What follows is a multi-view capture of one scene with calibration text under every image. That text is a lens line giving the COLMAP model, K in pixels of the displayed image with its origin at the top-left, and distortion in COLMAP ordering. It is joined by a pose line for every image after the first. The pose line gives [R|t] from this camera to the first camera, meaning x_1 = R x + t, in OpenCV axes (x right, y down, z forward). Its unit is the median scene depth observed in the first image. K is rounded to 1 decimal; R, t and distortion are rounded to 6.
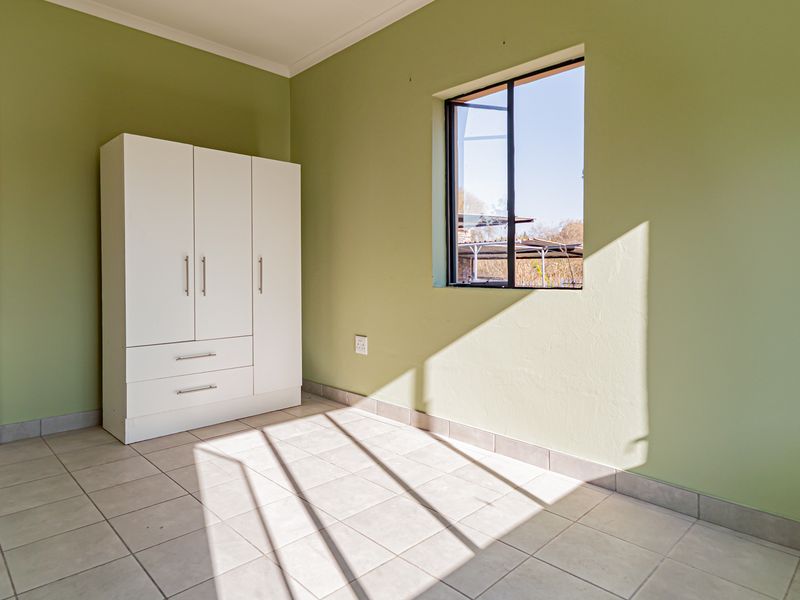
lens RADIAL K [[501.0, 0, 402.3], [0, 501.0, 296.8], [0, 0, 1]] dist [0.004609, 0.001111]
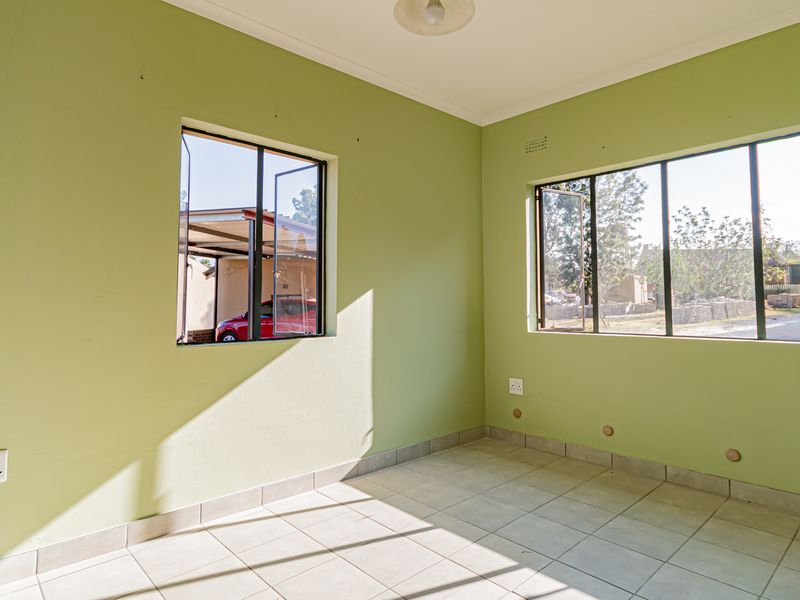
lens RADIAL K [[479.5, 0, 402.8], [0, 479.5, 303.1], [0, 0, 1]] dist [-0.004534, 0.000787]
pose [[0.007073, 0.016097, 0.999845, -0.919039], [0.065473, 0.997718, -0.016526, -0.068089], [-0.997829, 0.065579, 0.006003, 0.815261]]
